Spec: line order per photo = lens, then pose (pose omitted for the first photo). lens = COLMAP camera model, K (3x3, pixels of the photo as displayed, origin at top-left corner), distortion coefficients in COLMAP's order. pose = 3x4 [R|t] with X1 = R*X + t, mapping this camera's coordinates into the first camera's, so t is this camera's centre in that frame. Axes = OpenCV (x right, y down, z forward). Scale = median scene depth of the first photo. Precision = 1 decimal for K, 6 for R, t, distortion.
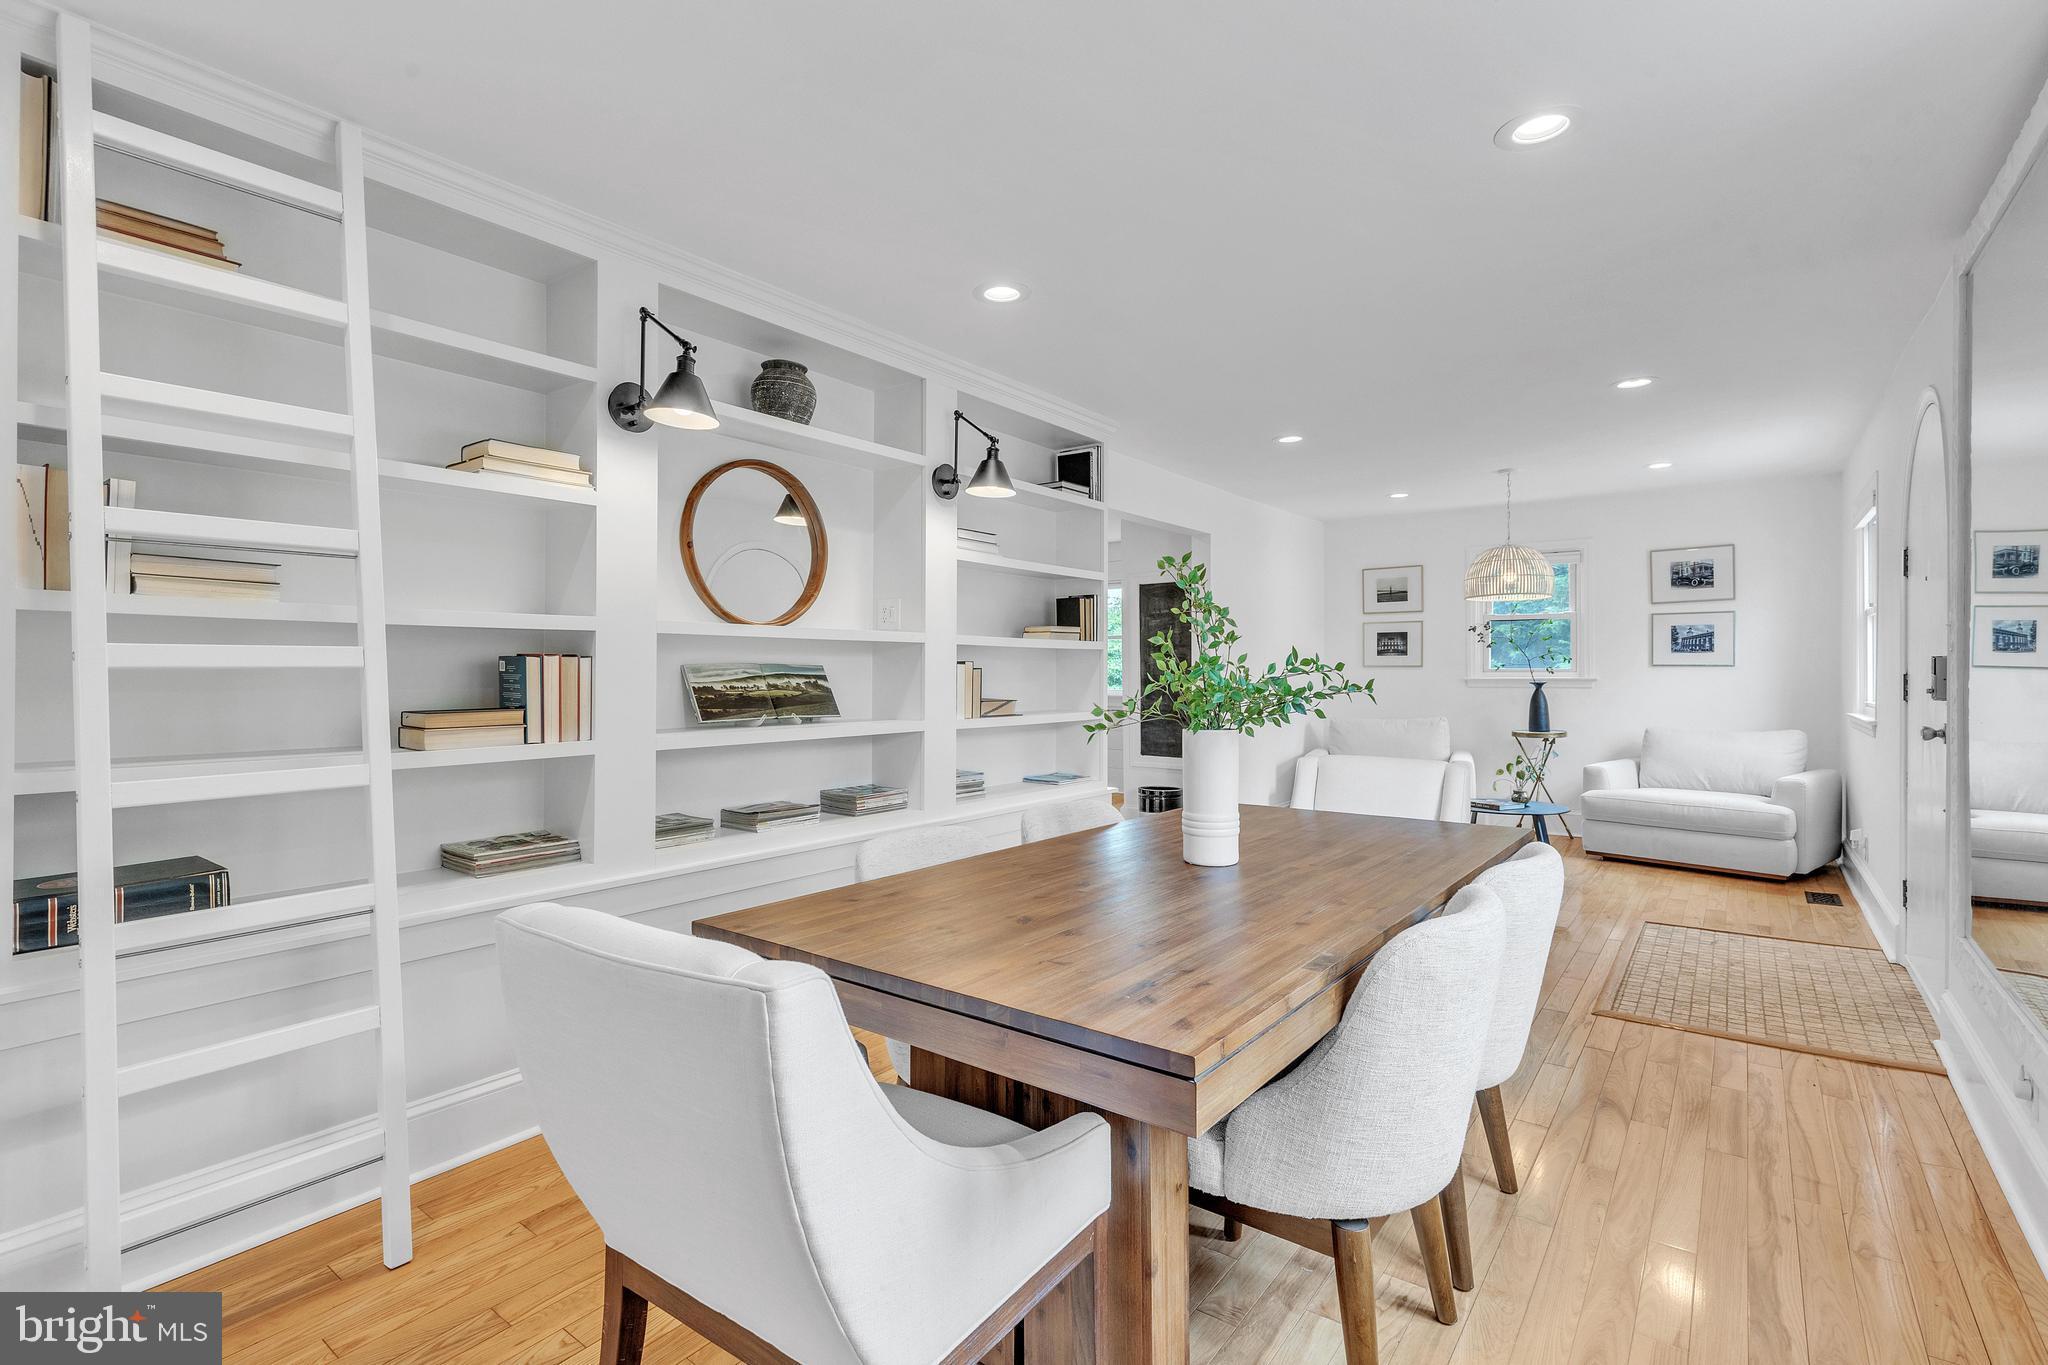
lens RADIAL K [[953.0, 0, 1015.1], [0, 953.0, 675.3], [0, 0, 1]] dist [0.006245, 0.000197]
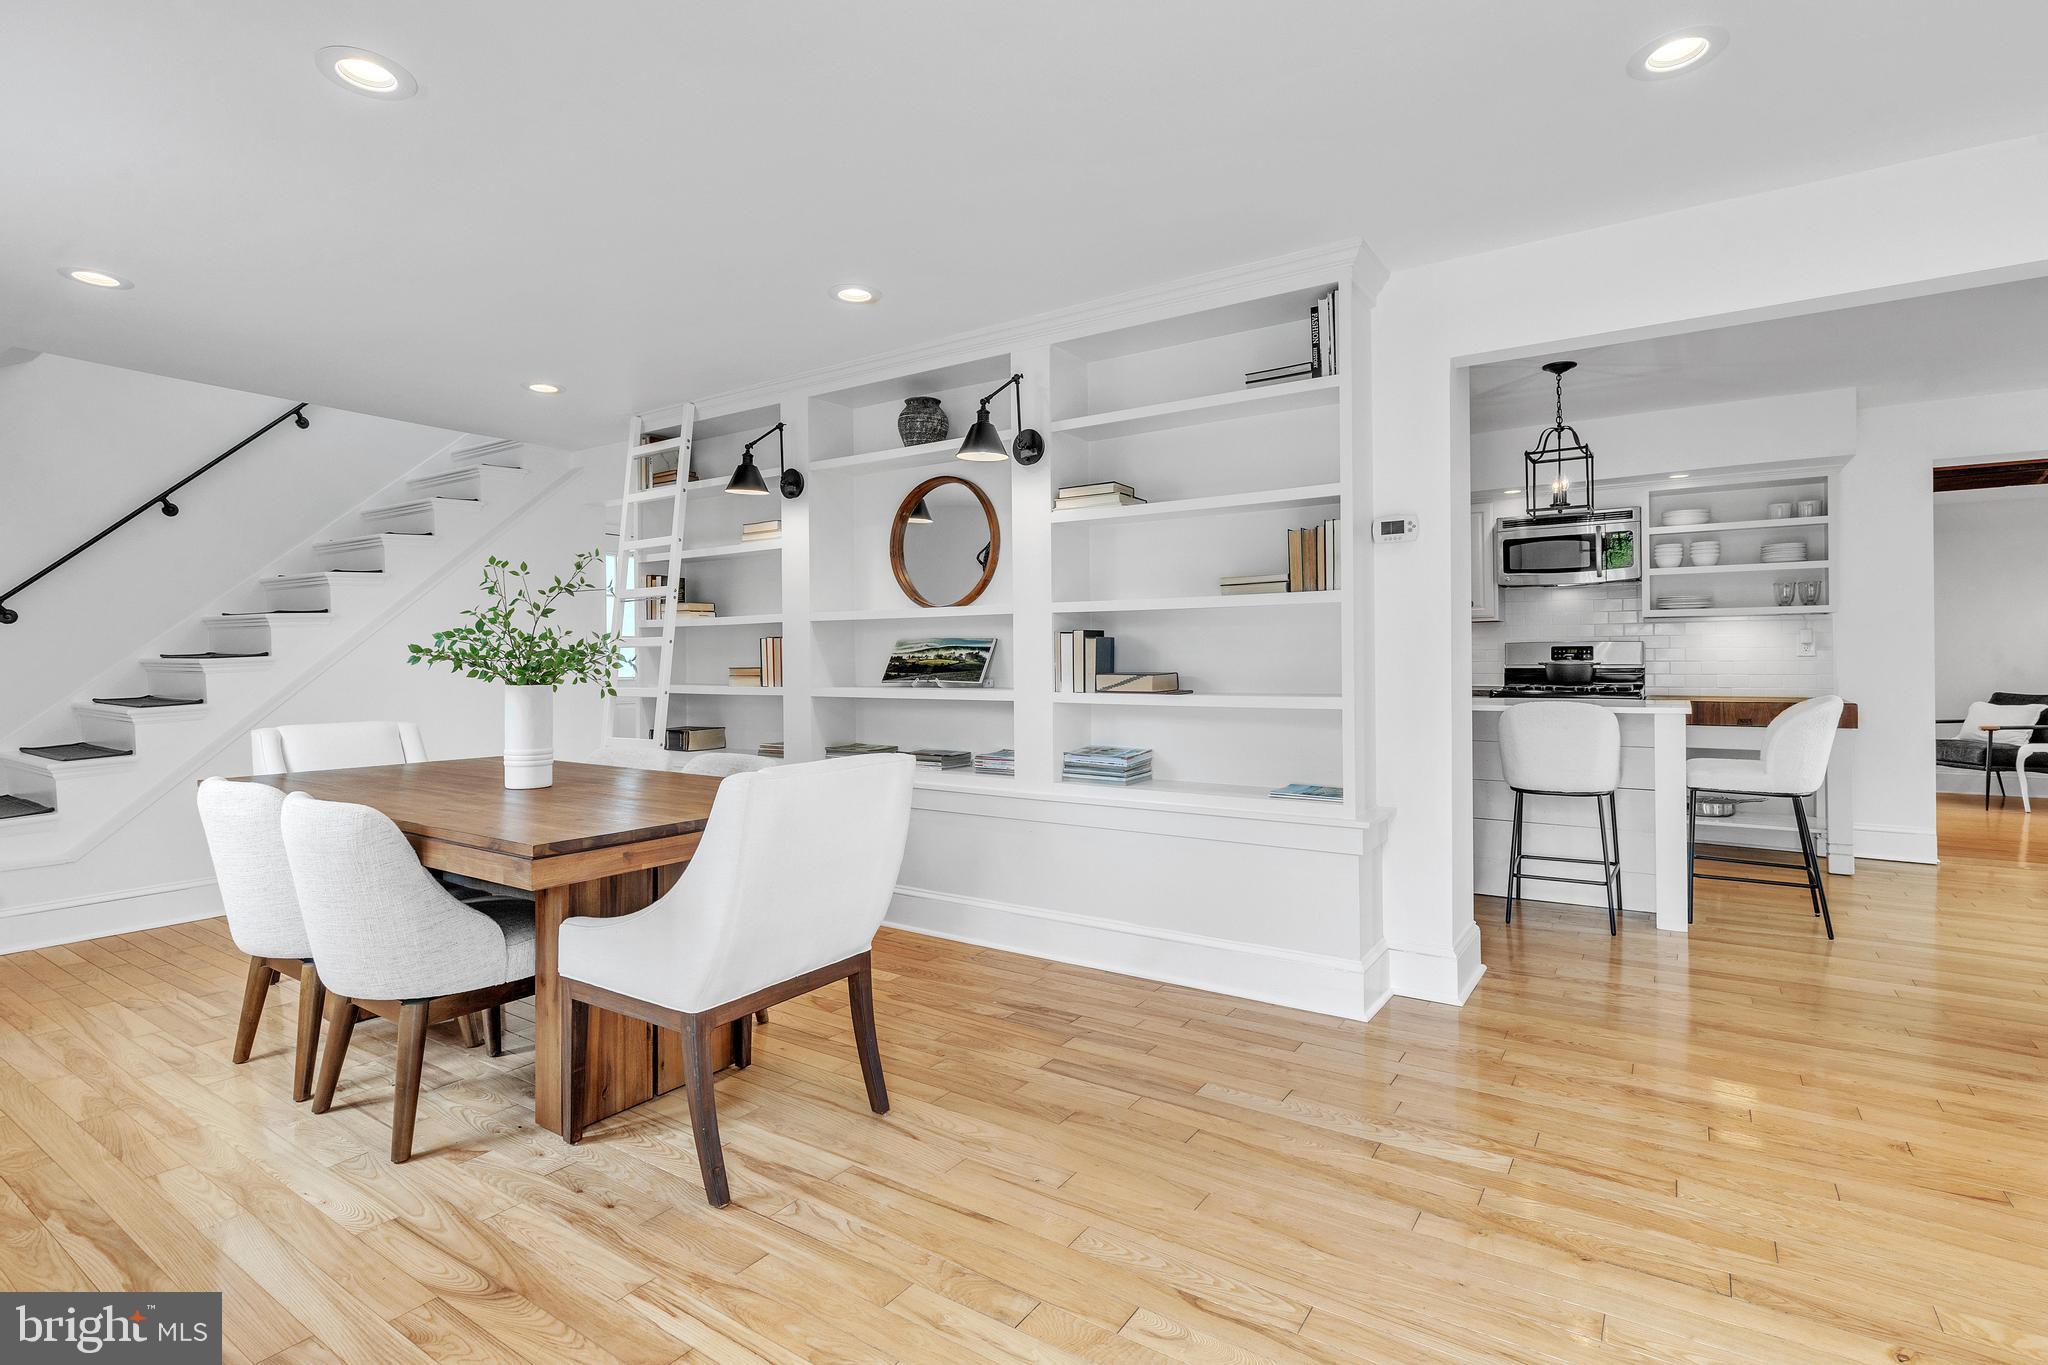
lens RADIAL K [[953.0, 0, 1014.9], [0, 953.0, 683.8], [0, 0, 1]] dist [0.006245, 0.000197]
pose [[0.062334, 0.025416, -0.997732, 0.997148], [0.004123, 0.999661, 0.025723, 0.015895], [0.998047, -0.005717, 0.062208, 1.025215]]
